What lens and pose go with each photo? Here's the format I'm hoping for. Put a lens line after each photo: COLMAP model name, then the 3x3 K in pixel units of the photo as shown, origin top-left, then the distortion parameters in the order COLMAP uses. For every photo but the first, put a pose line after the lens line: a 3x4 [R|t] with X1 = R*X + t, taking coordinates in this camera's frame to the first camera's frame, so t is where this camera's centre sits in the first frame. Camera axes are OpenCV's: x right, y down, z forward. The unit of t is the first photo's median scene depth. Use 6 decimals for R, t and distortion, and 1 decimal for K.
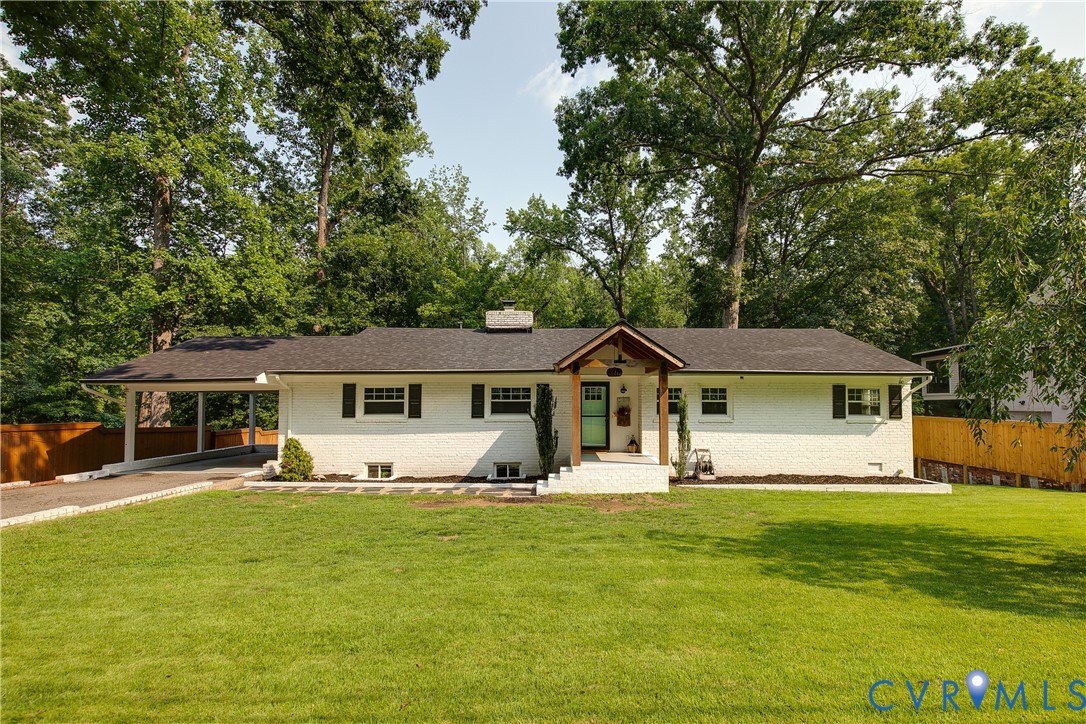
lens RADIAL K [[491.3, 0, 567.6], [0, 491.3, 364.3], [0, 0, 1]] dist [0.015439, -0.000051]
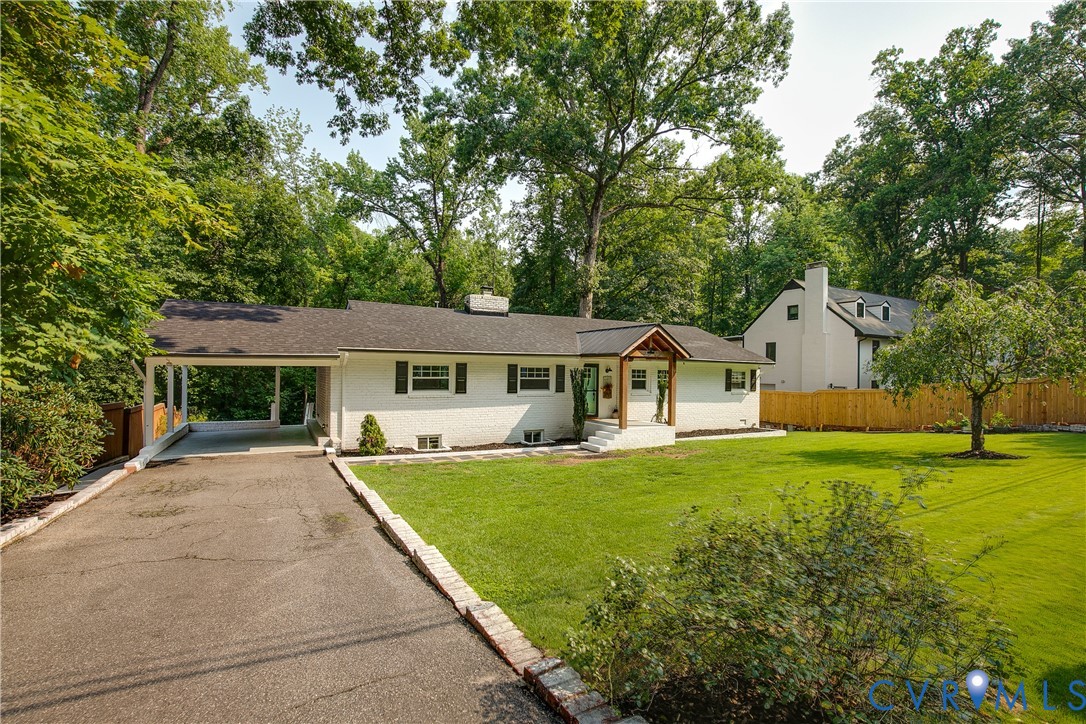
lens RADIAL K [[494.4, 0, 546.9], [0, 494.4, 366.0], [0, 0, 1]] dist [0.002685, -0.000257]
pose [[0.883217, 0.017105, 0.468653, -0.655131], [-0.048493, 0.997309, 0.054988, -0.023408], [-0.466451, -0.071293, 0.881669, -0.066539]]
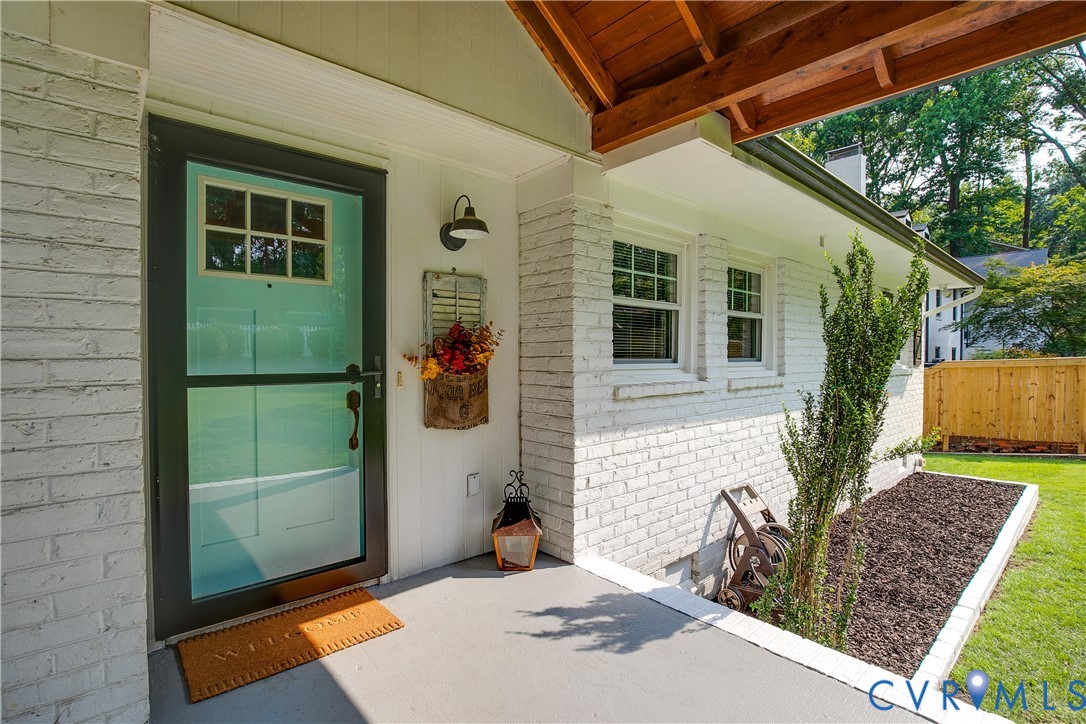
lens RADIAL K [[505.1, 0, 547.1], [0, 505.1, 363.7], [0, 0, 1]] dist [0.001456, 0.000115]
pose [[0.760820, -0.013014, 0.648833, 0.015846], [-0.049707, 0.995693, 0.078257, 0.087912], [-0.647057, -0.091791, 0.756896, 0.859381]]
